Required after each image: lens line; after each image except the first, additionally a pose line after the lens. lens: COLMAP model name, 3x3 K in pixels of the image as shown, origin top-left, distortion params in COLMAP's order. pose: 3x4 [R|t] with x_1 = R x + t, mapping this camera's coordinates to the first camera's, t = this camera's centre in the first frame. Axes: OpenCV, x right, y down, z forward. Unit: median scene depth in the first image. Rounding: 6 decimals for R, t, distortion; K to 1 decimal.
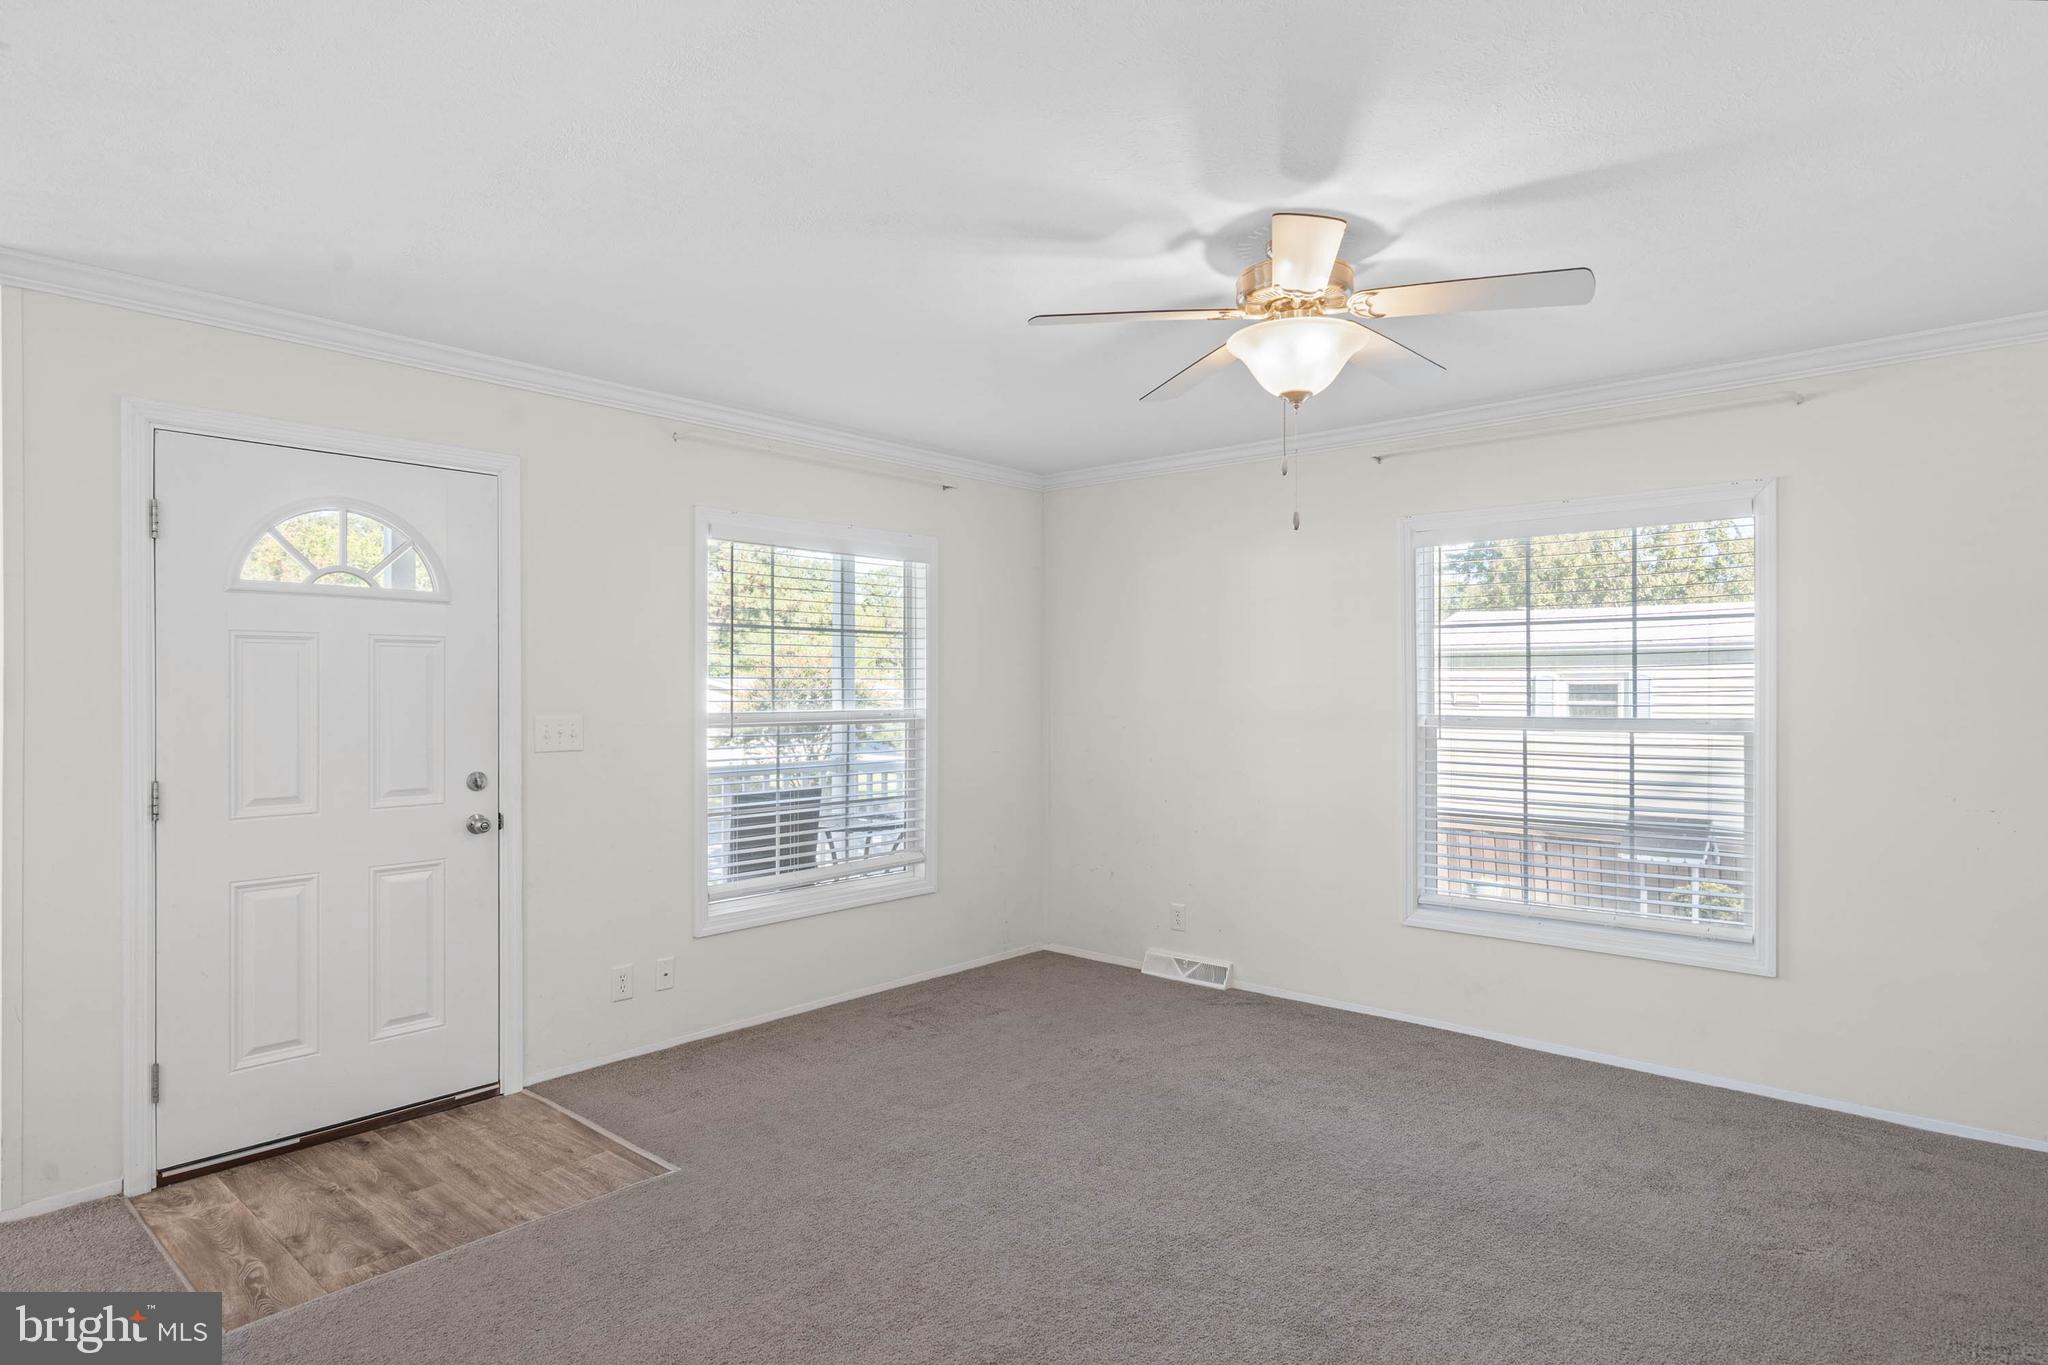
lens RADIAL K [[1117.9, 0, 1085.5], [0, 1117.9, 682.4], [0, 0, 1]] dist [-0.002285, 0.000270]
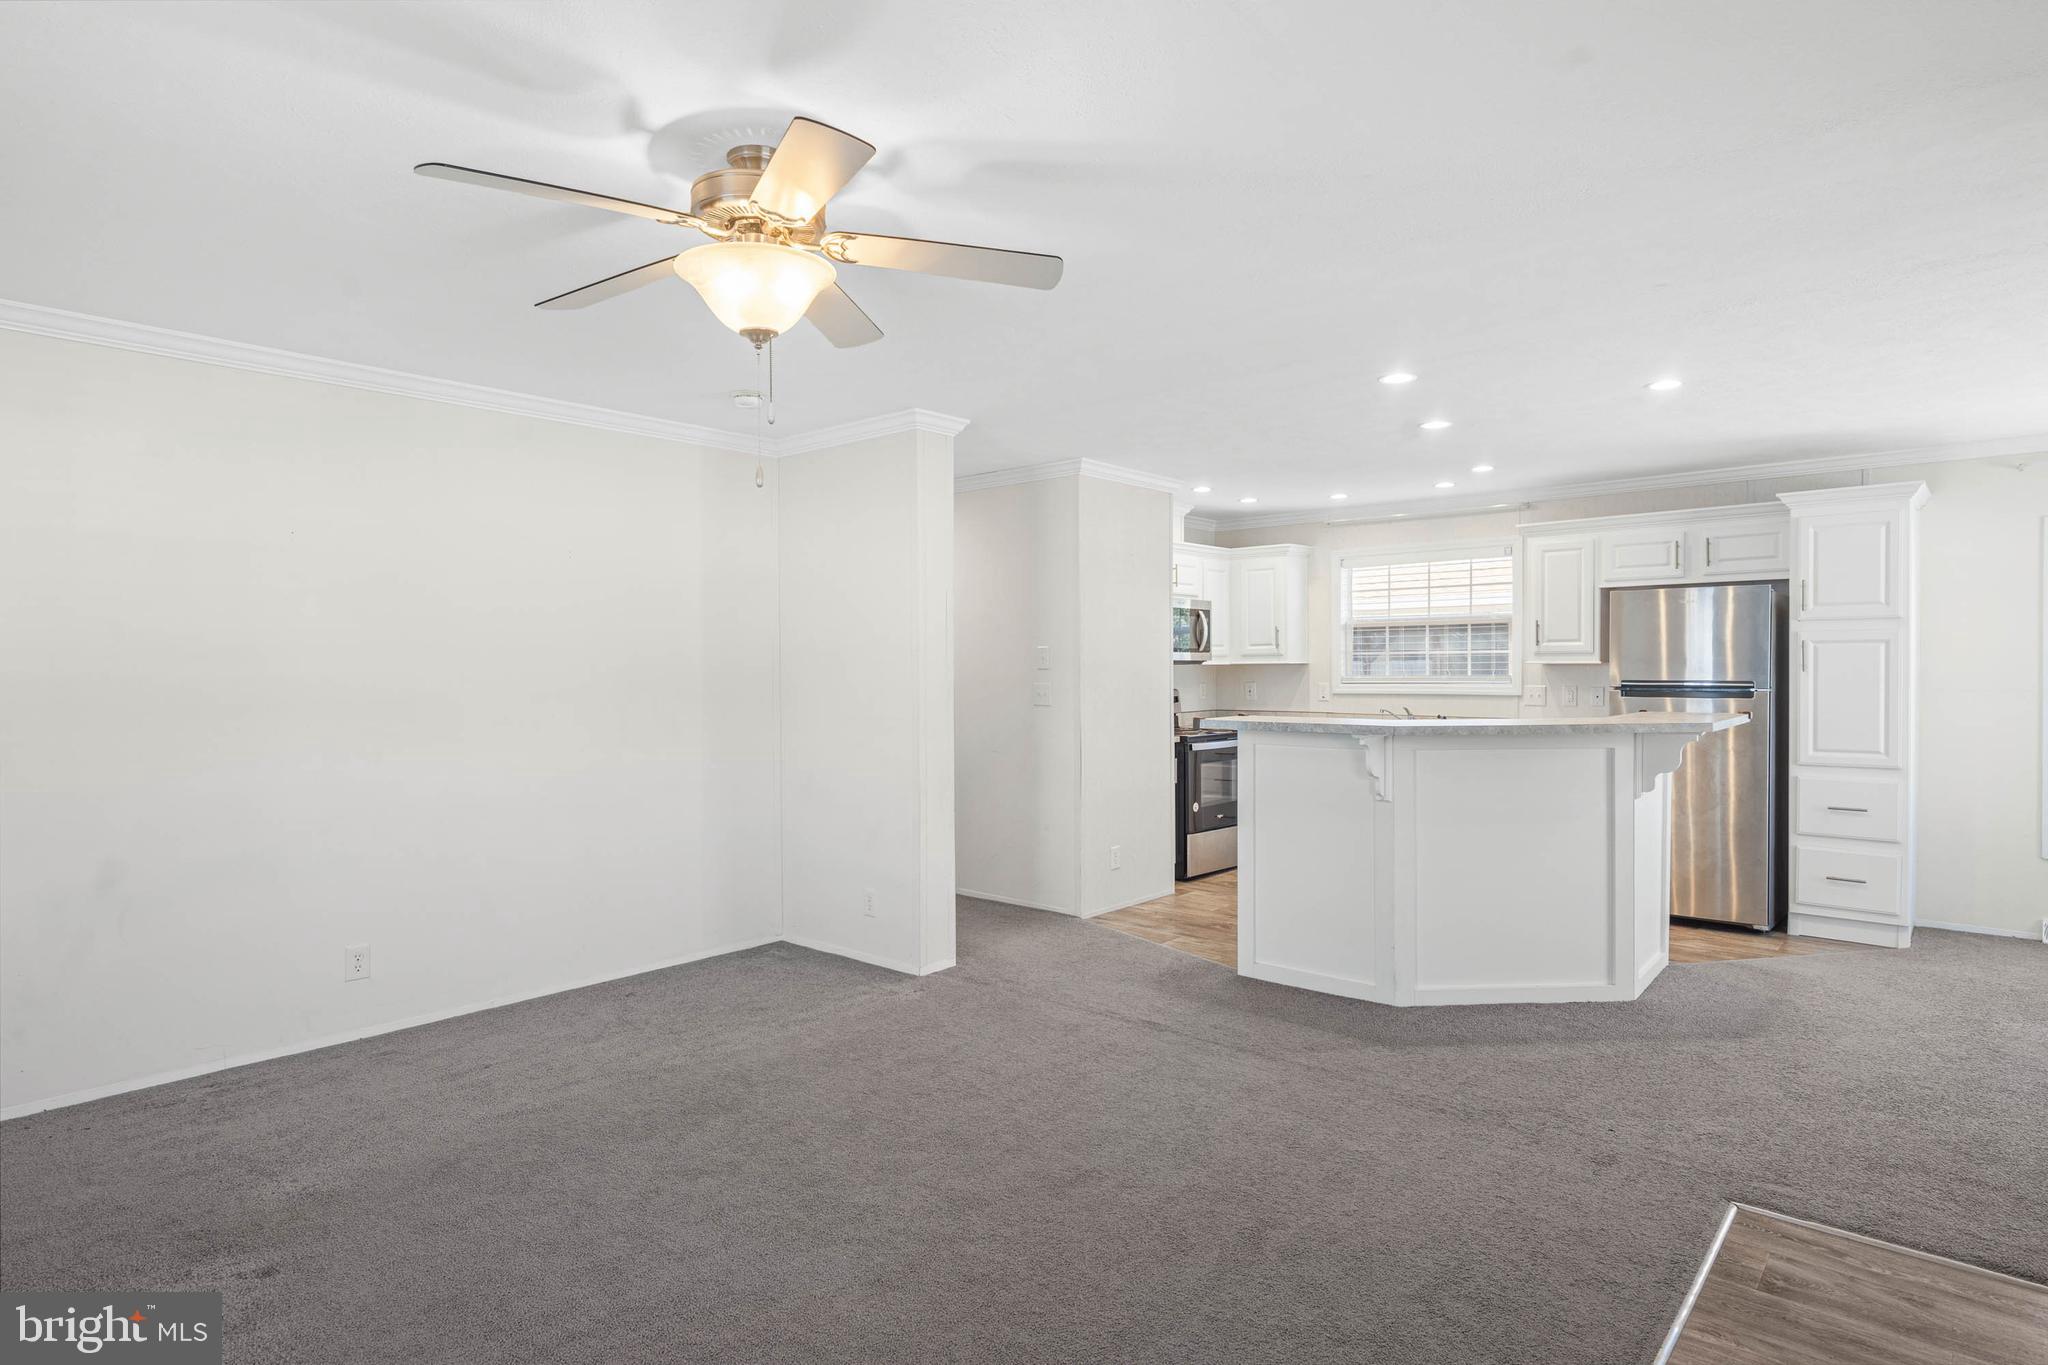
lens RADIAL K [[1072.3, 0, 1024.0], [0, 1072.3, 682.5], [0, 0, 1]] dist [0.002401, 0.001136]
pose [[-0.999350, 0.003977, 0.035842, -0.036546], [0.004222, 0.999968, 0.006757, 0.008721], [-0.035814, 0.006904, -0.999335, 1.385433]]
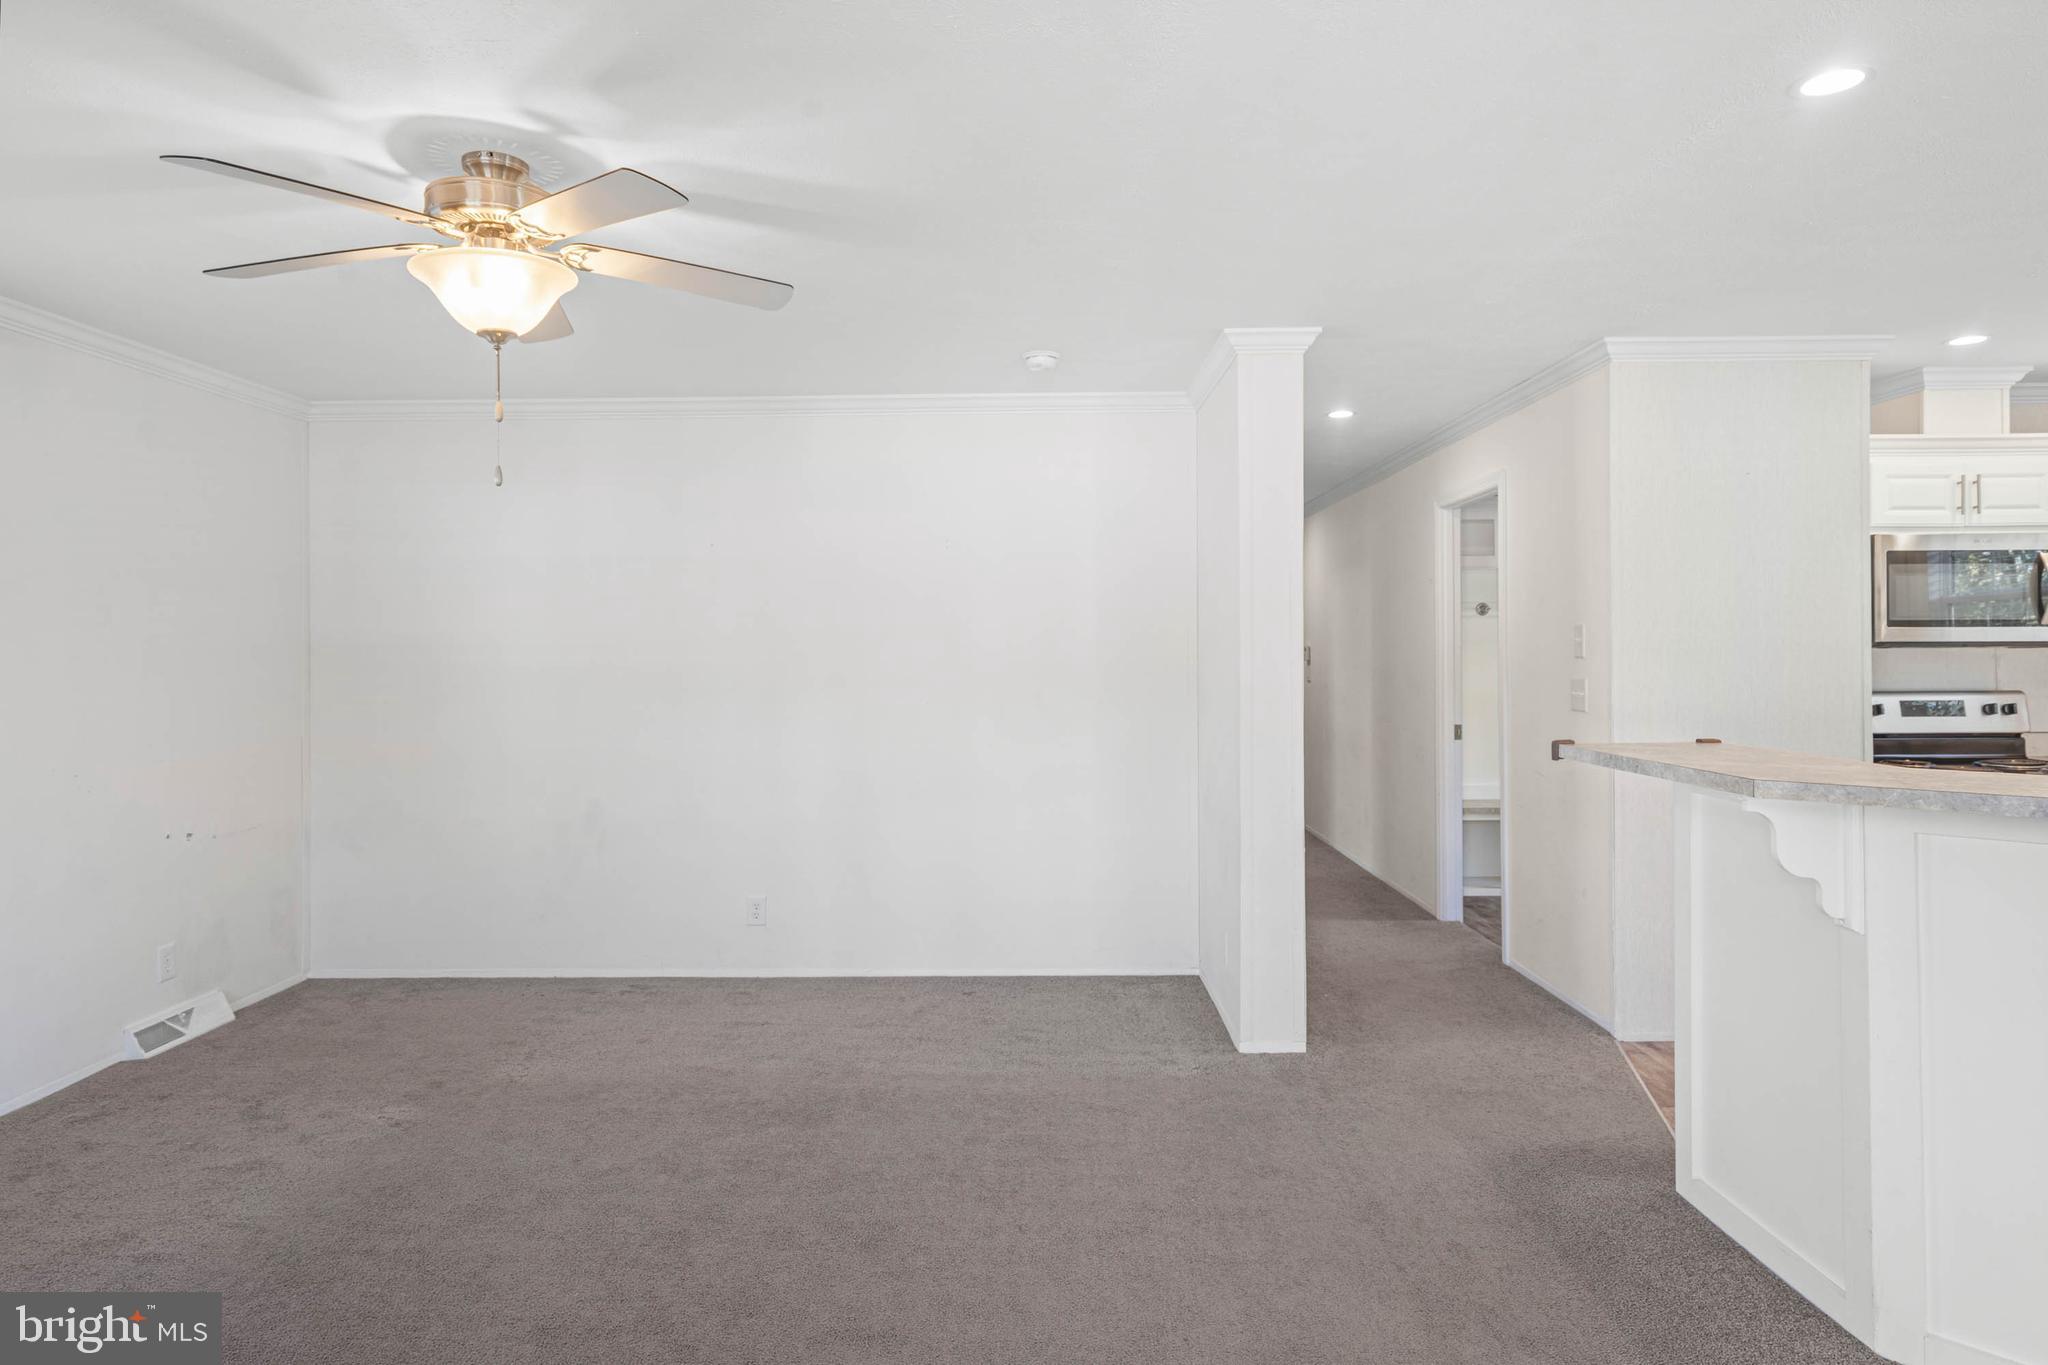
lens RADIAL K [[1176.9, 0, 1020.7], [0, 1176.9, 653.2], [0, 0, 1]] dist [0.007862, 0.002370]
pose [[-0.631612, 0.004935, 0.775269, -0.601741], [0.001314, 0.999985, -0.005295, 0.000420], [-0.775284, -0.002326, -0.631609, 0.957379]]
